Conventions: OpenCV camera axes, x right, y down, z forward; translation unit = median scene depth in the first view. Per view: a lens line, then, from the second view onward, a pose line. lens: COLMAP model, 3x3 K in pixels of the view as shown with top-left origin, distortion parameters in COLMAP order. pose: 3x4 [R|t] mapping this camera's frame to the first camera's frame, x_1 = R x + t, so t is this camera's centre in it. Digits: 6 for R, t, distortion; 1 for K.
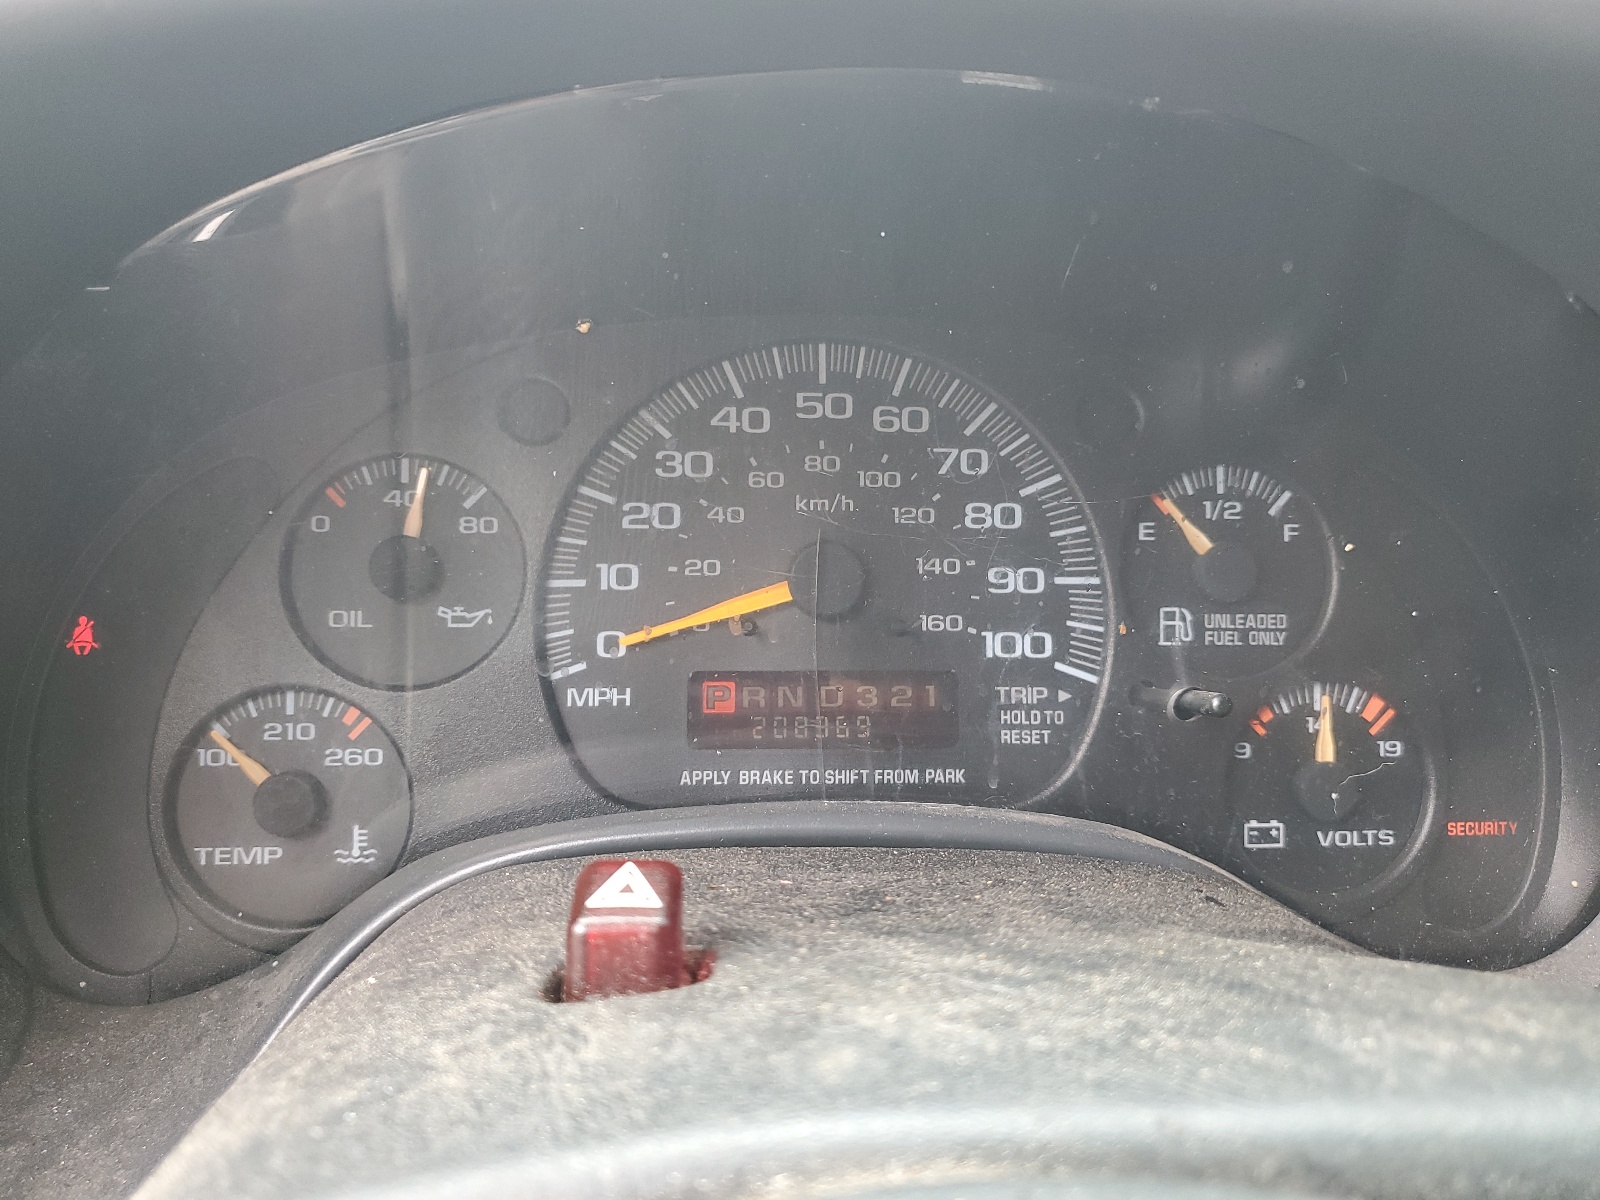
lens RADIAL K [[1232.8, 0, 800.0], [0, 1232.8, 600.0], [0, 0, 1]] dist [-0.004208, -0.001608]
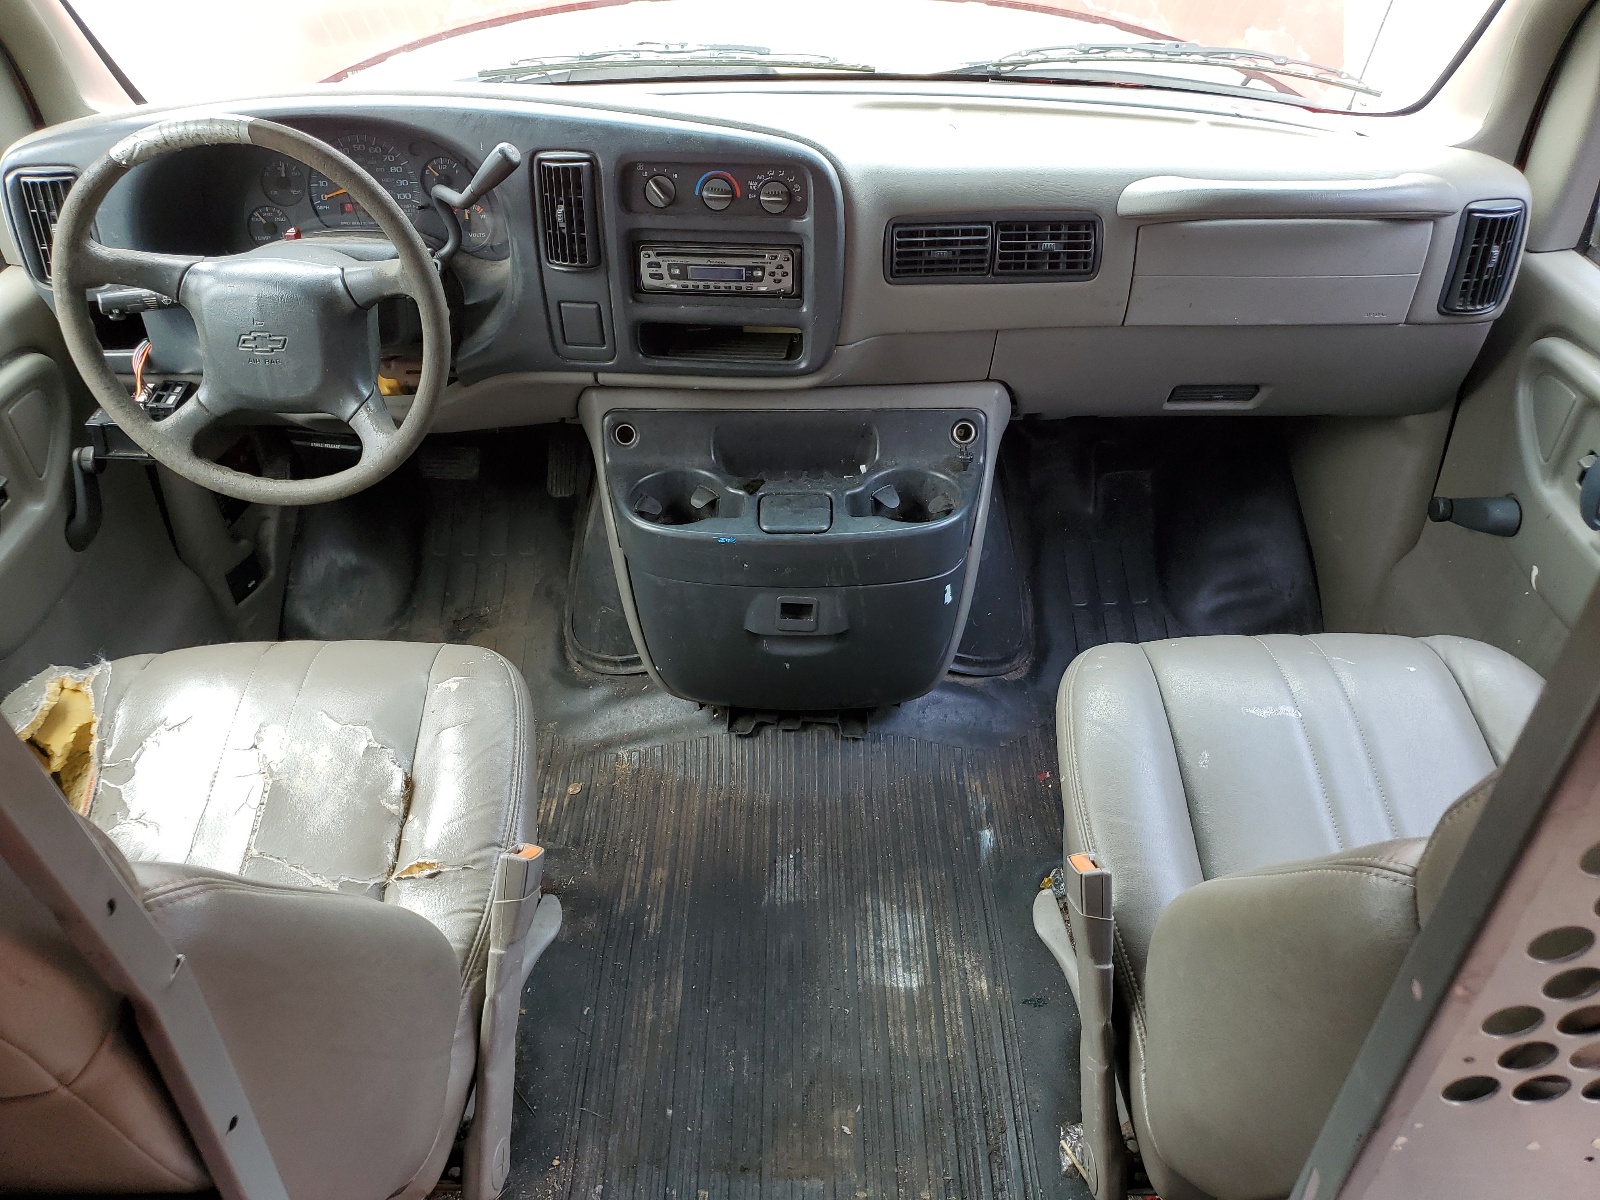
lens RADIAL K [[1232.8, 0, 800.0], [0, 1232.8, 600.0], [0, 0, 1]] dist [-0.004208, -0.001608]
pose [[0.998107, 0.015320, -0.059560, 2.174119], [0.010480, 0.911933, 0.410206, -0.521092], [0.060599, -0.410054, 0.910046, -4.288826]]
